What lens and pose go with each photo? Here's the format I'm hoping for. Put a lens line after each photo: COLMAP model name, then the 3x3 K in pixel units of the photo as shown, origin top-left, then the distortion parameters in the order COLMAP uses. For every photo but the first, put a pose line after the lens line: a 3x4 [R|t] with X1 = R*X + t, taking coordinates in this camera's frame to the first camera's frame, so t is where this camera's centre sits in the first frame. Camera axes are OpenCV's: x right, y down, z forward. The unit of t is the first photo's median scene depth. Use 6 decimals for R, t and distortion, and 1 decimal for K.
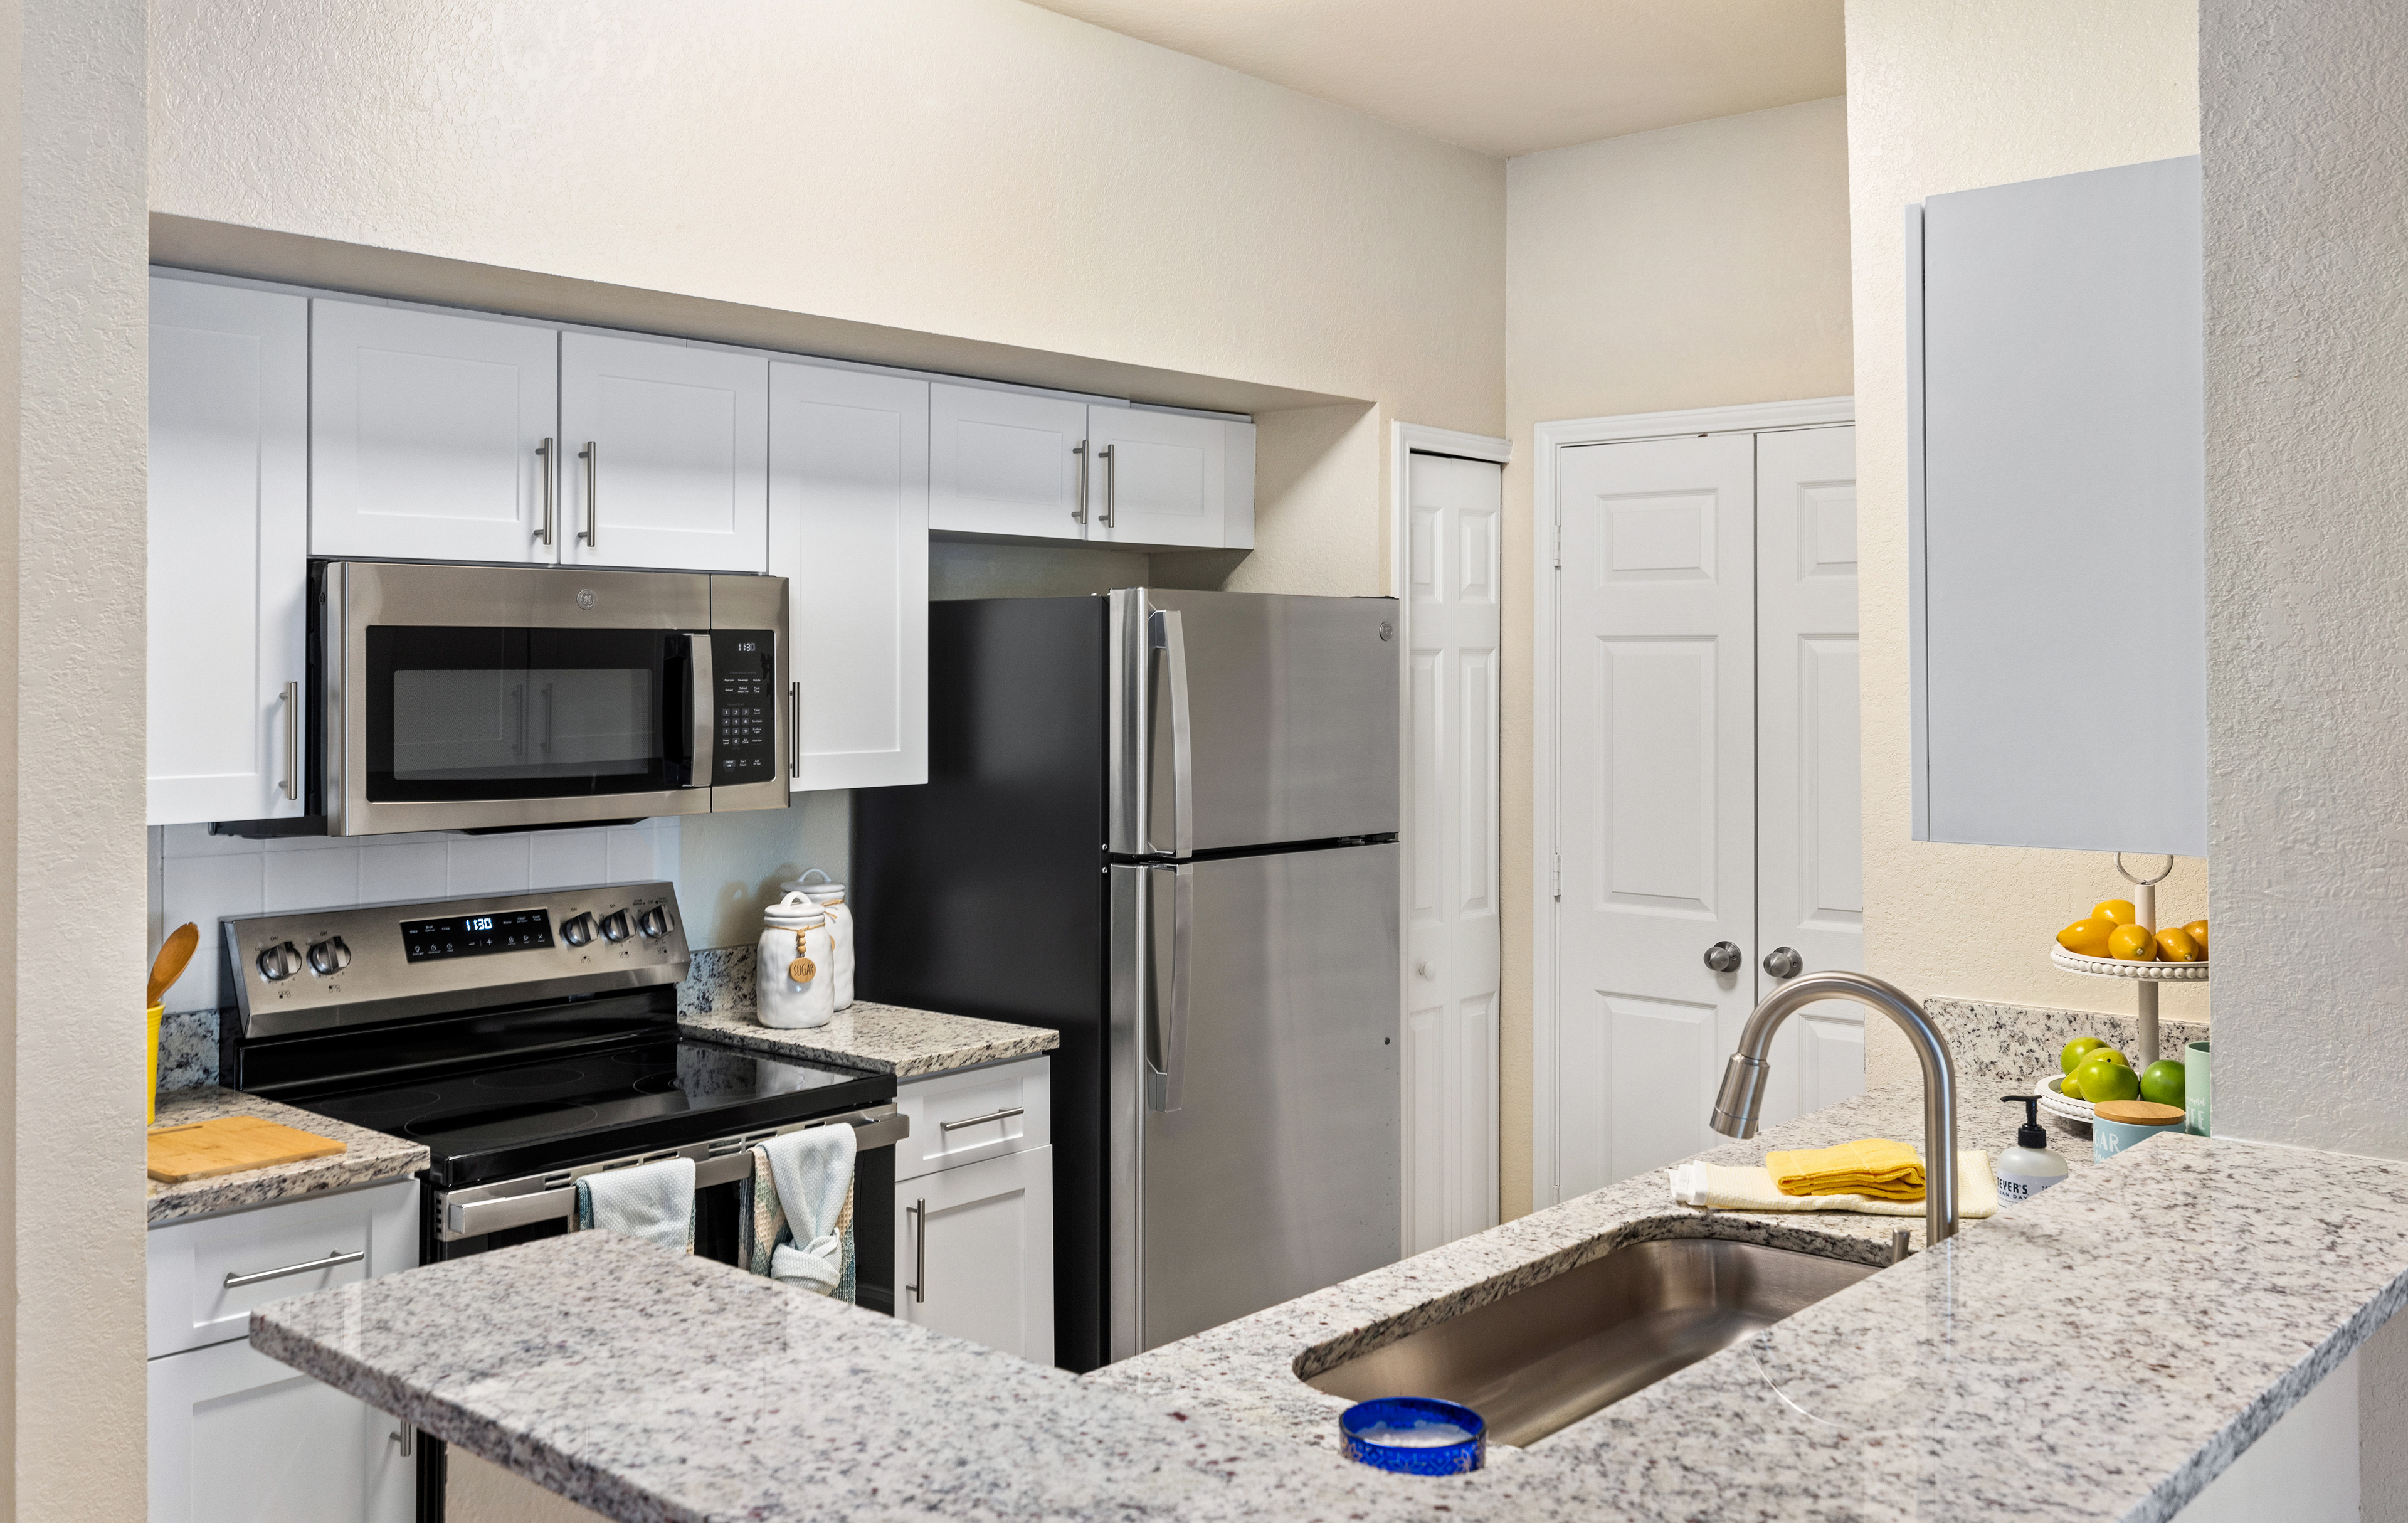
lens RADIAL K [[1996.3, 0, 1442.8], [0, 1996.3, 633.4], [0, 0, 1]] dist [0.009892, -0.005792]
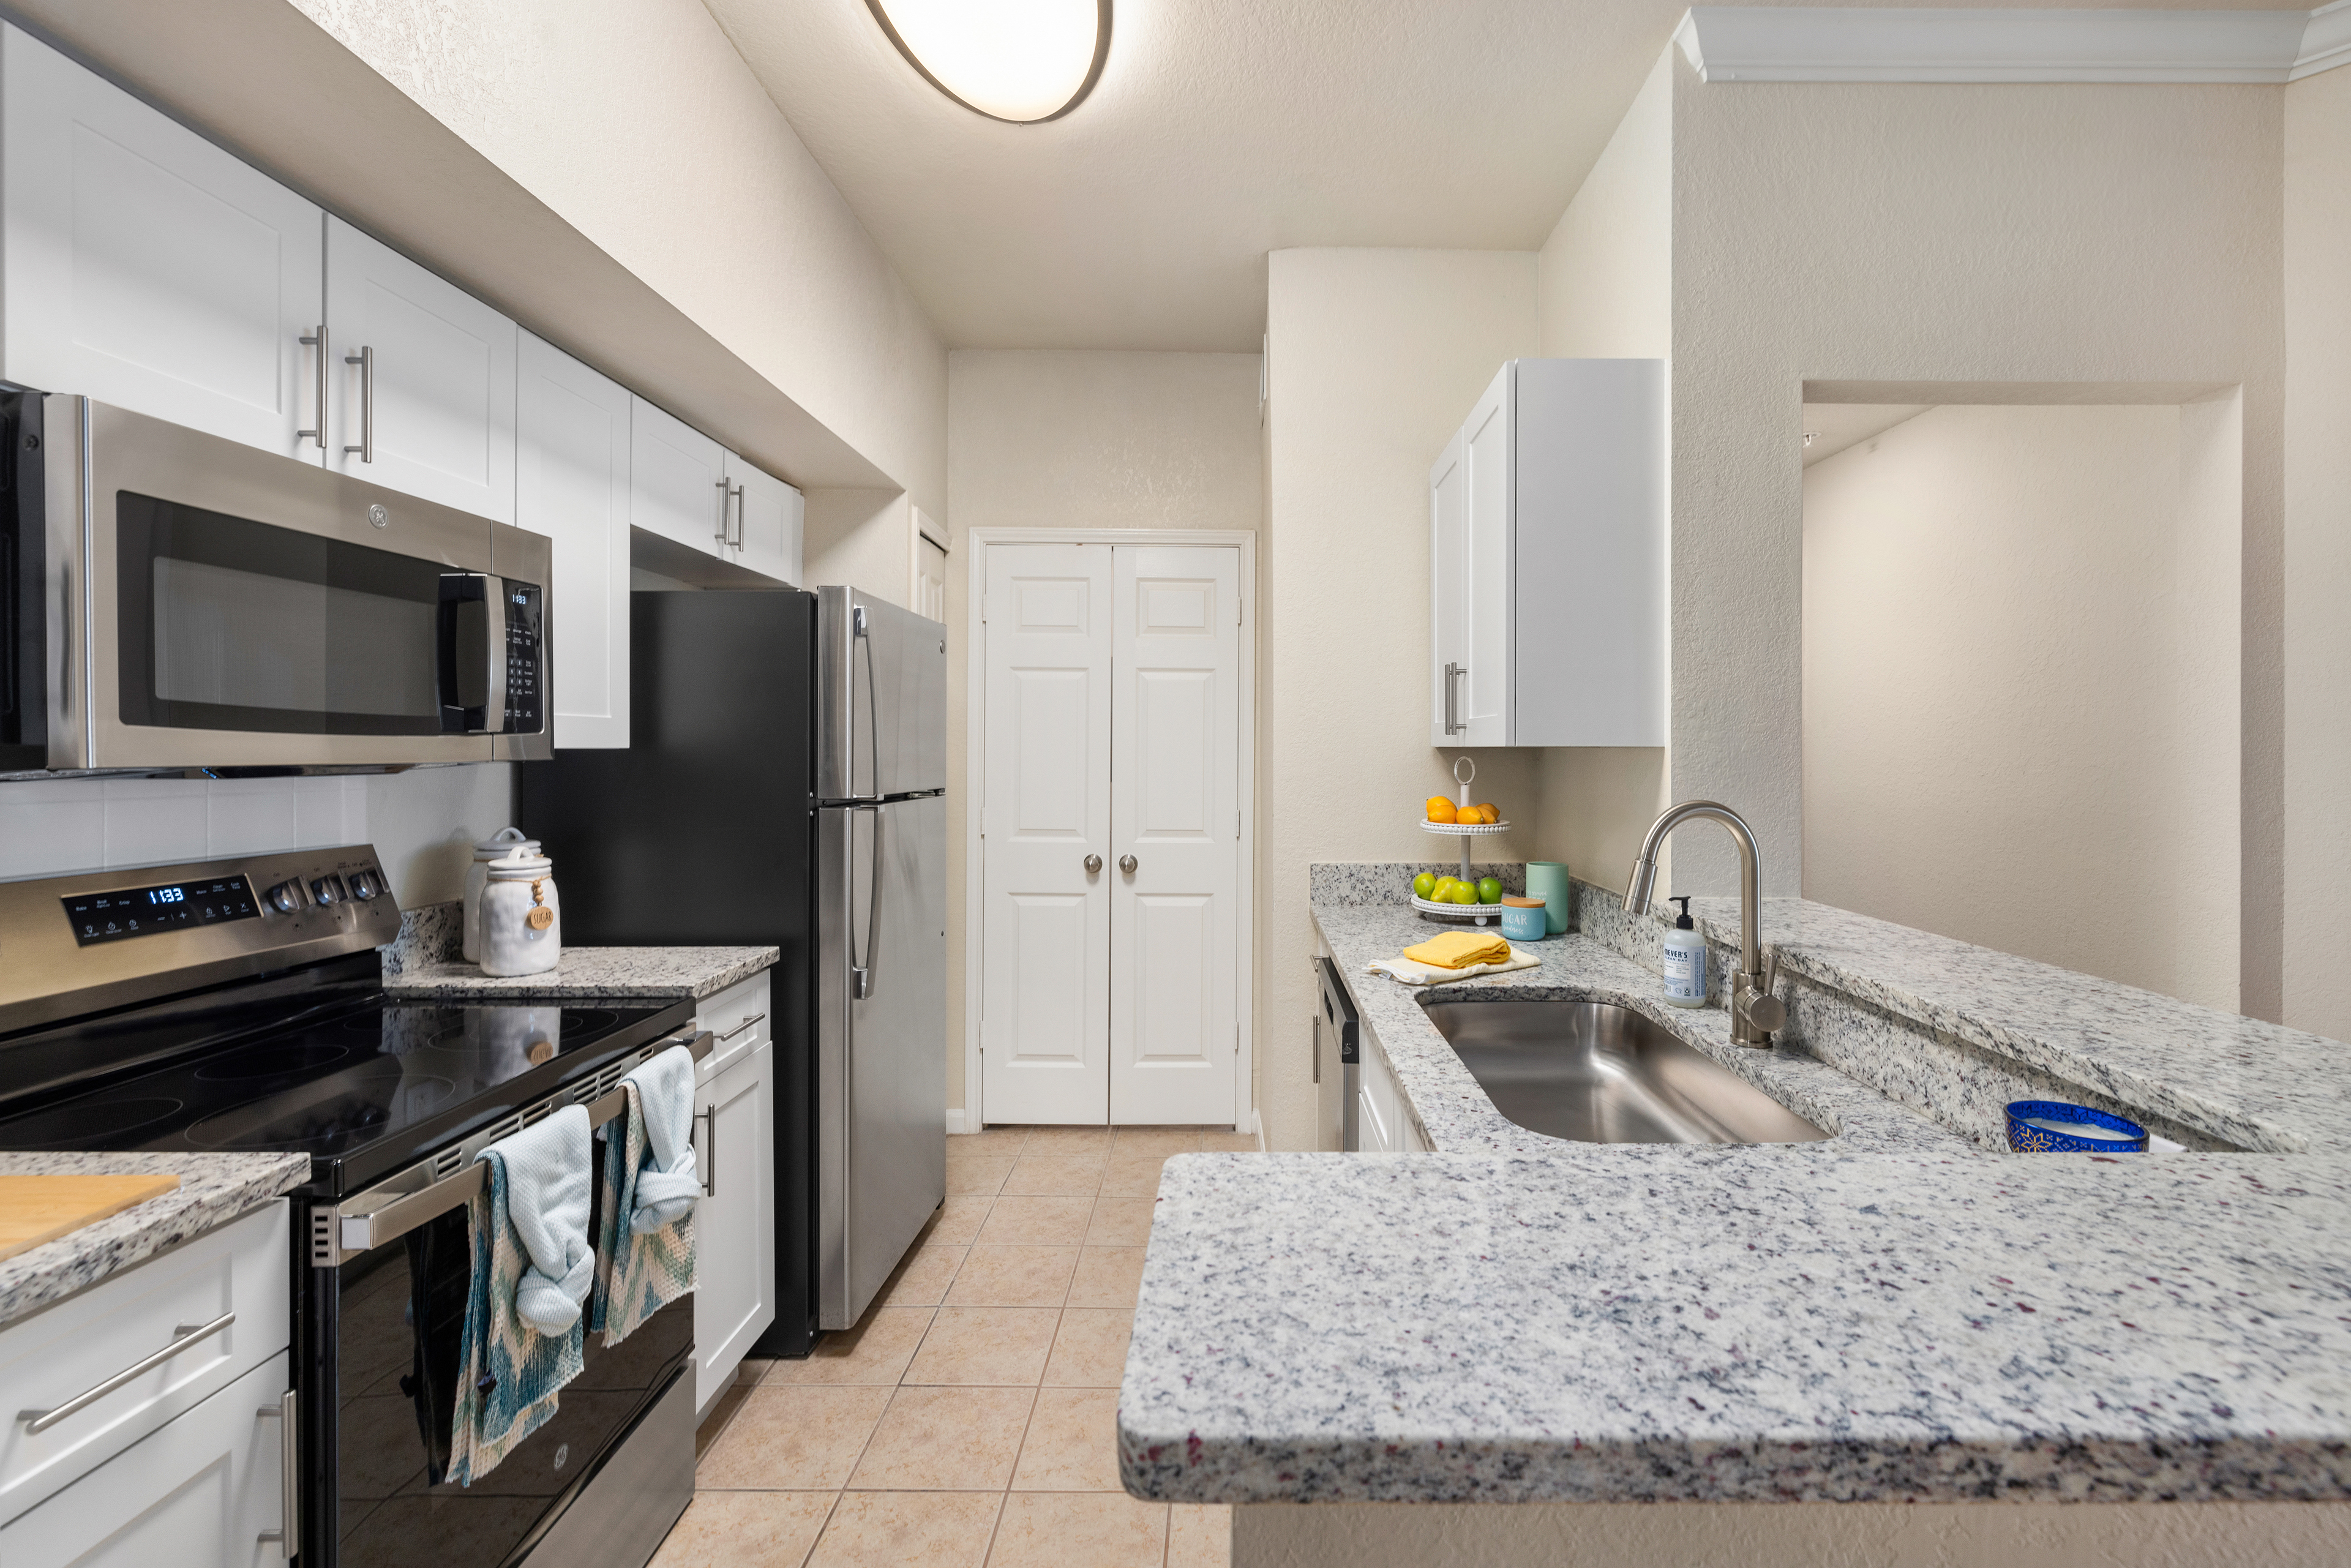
lens RADIAL K [[989.2, 0, 1161.1], [0, 989.2, 752.7], [0, 0, 1]] dist [-0.003894, 0.000587]
pose [[0.803171, -0.008034, 0.595694, -0.379506], [0.000738, 0.999922, 0.012492, 0.077277], [-0.595748, -0.009594, 0.803114, 0.399469]]
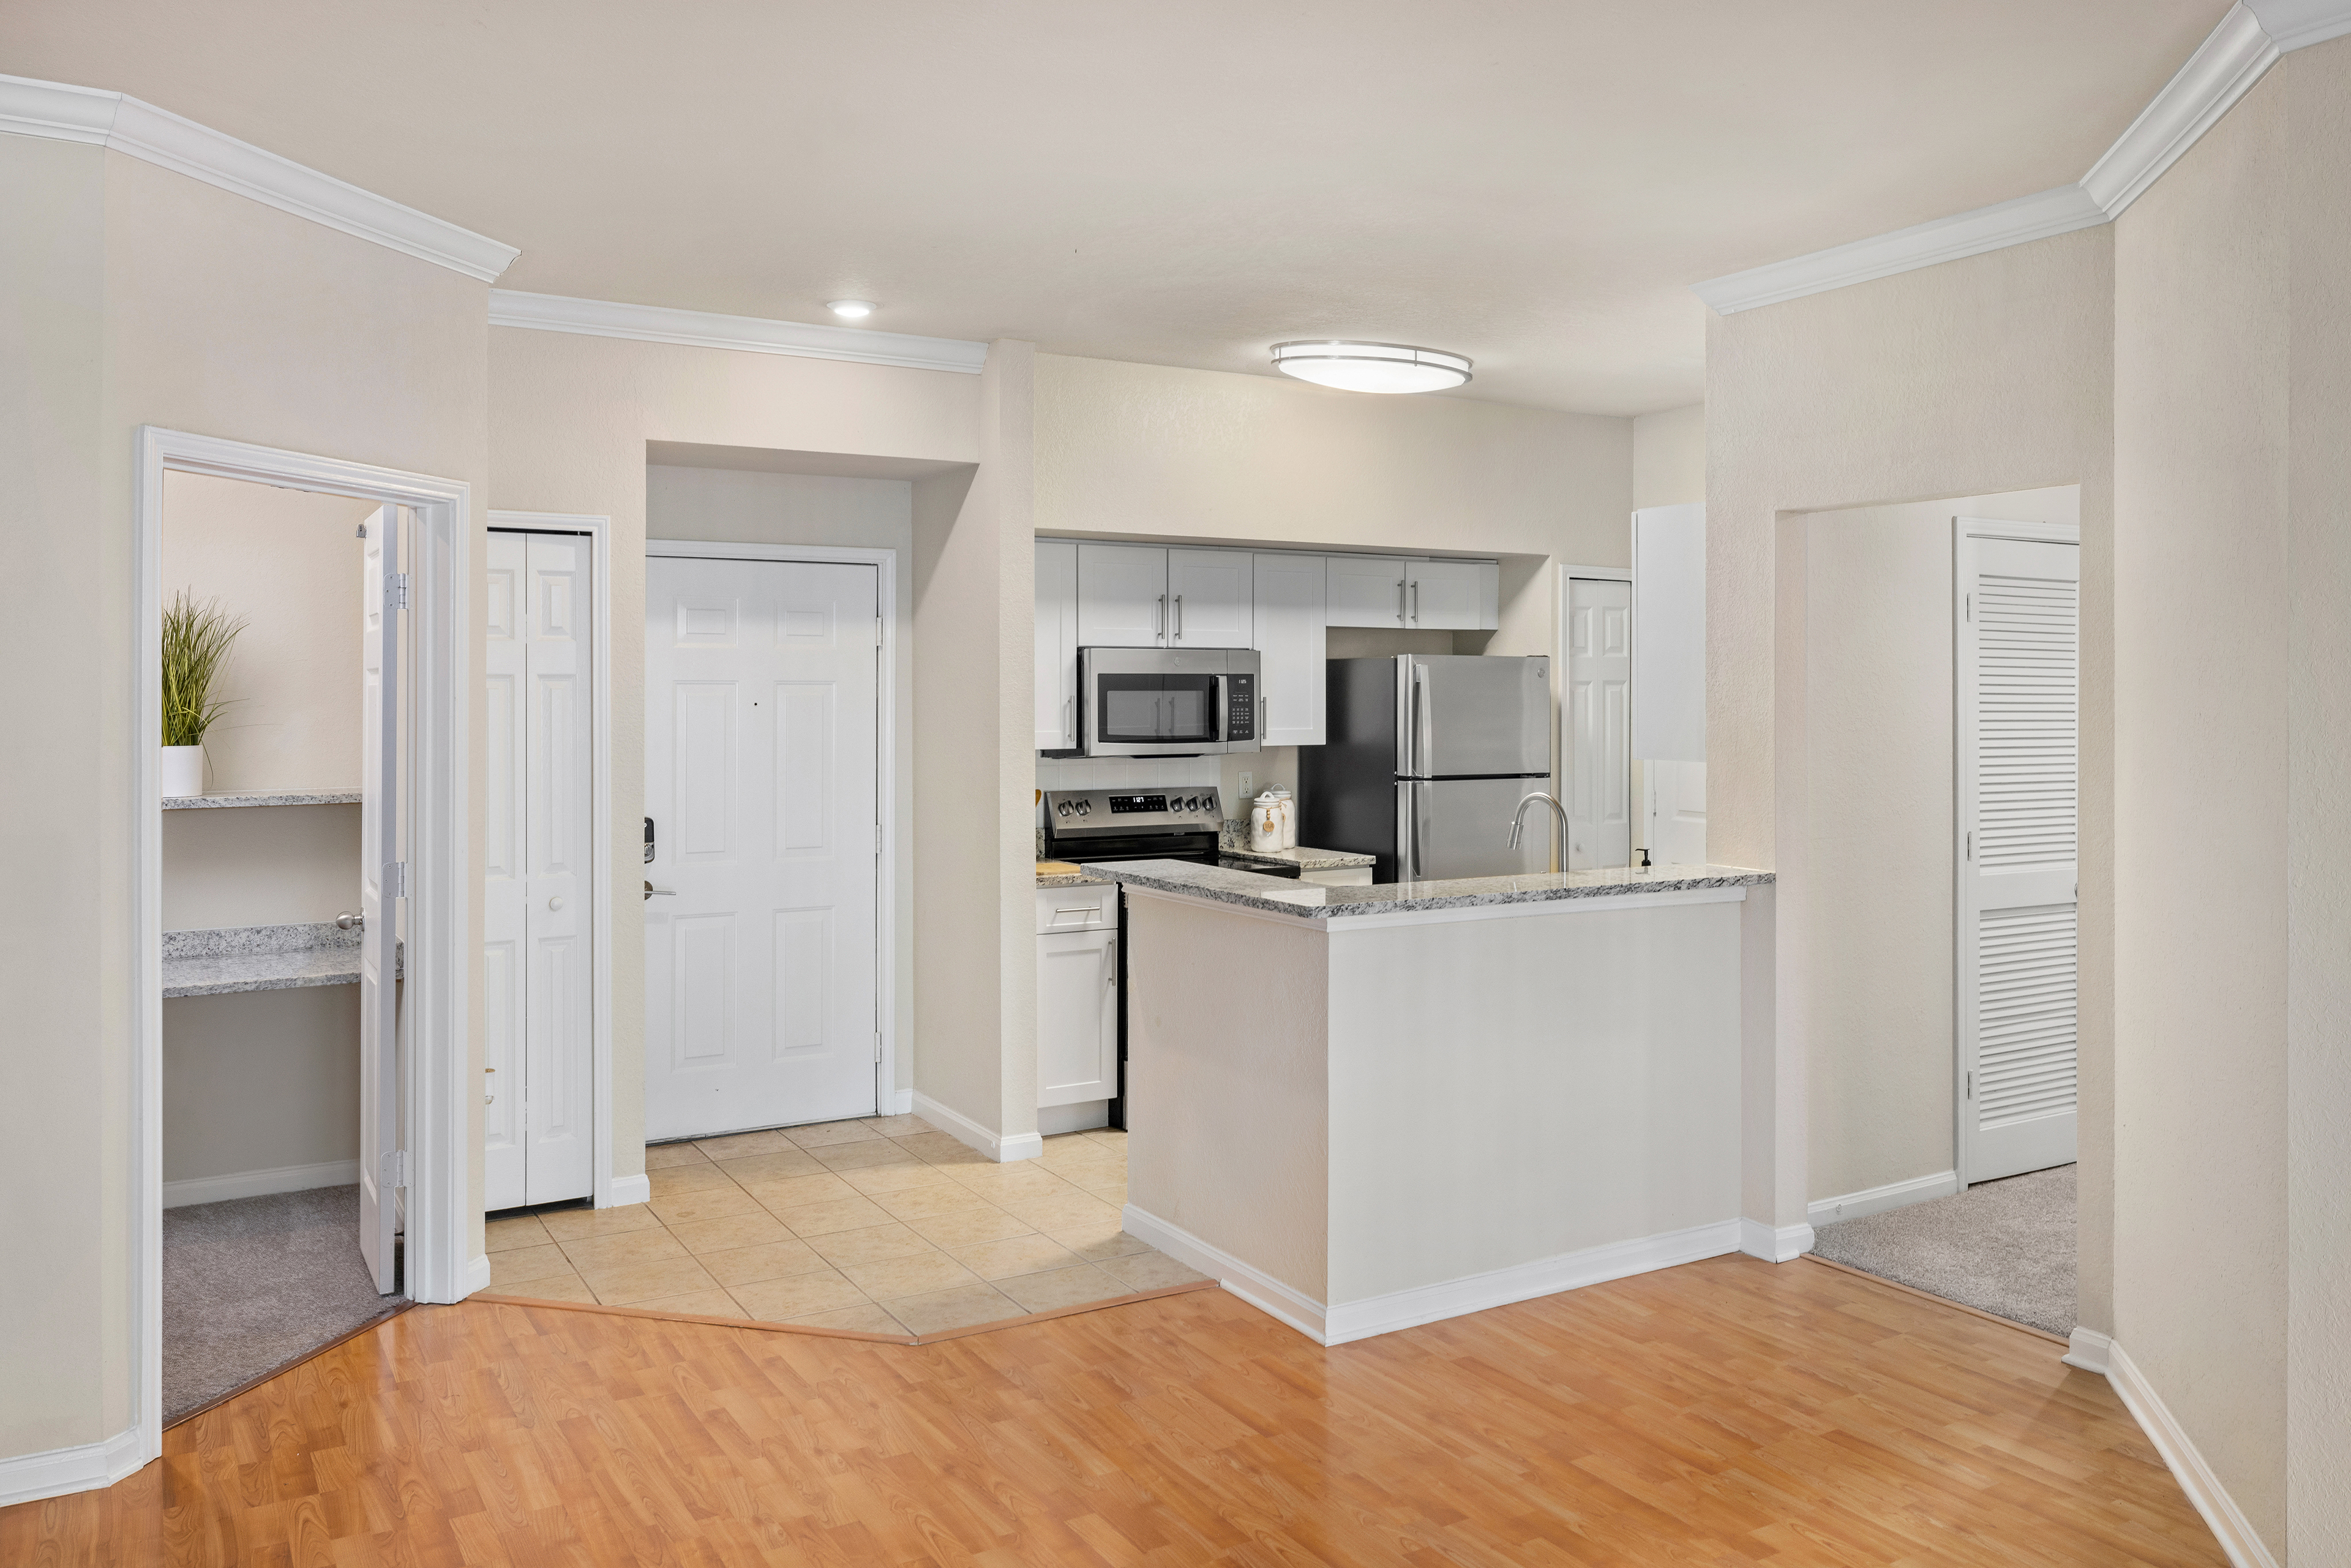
lens RADIAL K [[1758.6, 0, 1187.4], [0, 1758.6, 782.4], [0, 0, 1]] dist [-0.003137, -0.000071]
pose [[0.912709, 0.024446, -0.407877, 0.414574], [0.003808, 0.997657, 0.068315, -0.015430], [0.408592, -0.063905, 0.910477, -0.860341]]
